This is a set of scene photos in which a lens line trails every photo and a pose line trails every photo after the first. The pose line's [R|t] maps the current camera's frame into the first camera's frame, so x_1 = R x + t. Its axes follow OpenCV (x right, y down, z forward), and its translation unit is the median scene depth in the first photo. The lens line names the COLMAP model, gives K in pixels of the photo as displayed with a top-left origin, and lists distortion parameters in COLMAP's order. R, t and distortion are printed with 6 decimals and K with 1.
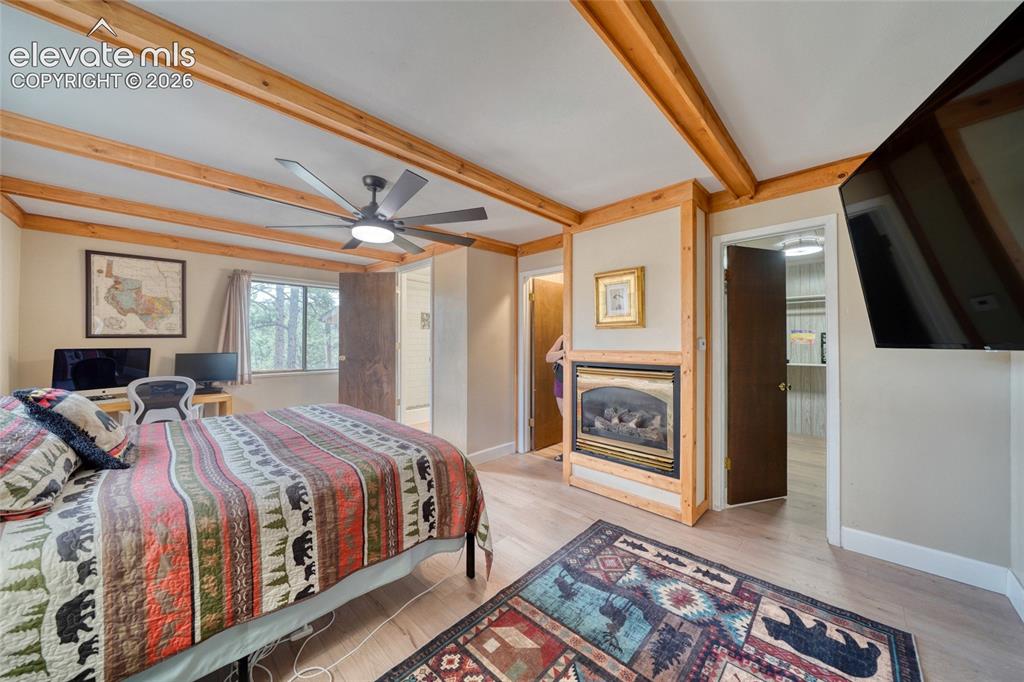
lens RADIAL K [[355.7, 0, 506.6], [0, 355.7, 339.4], [0, 0, 1]] dist [-0.003001, 0.000133]
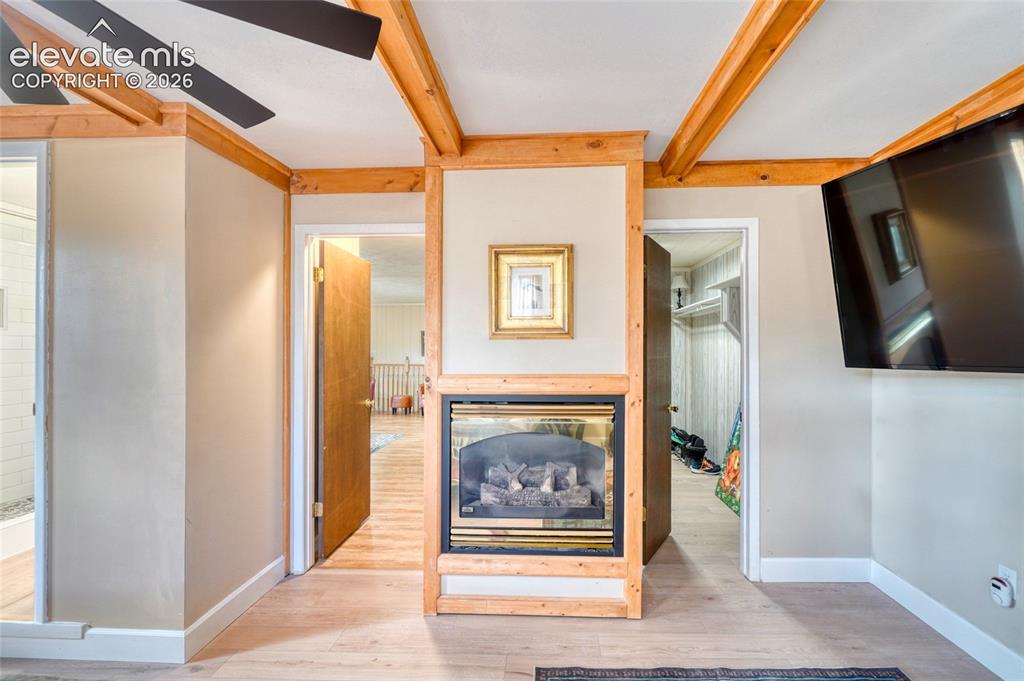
lens RADIAL K [[446.1, 0, 521.1], [0, 446.1, 348.8], [0, 0, 1]] dist [-0.002747, -0.000421]
pose [[0.736489, -0.000665, 0.676449, -0.220358], [-0.003063, 0.999986, 0.004319, -0.016125], [-0.676442, -0.005253, 0.736477, 0.425191]]
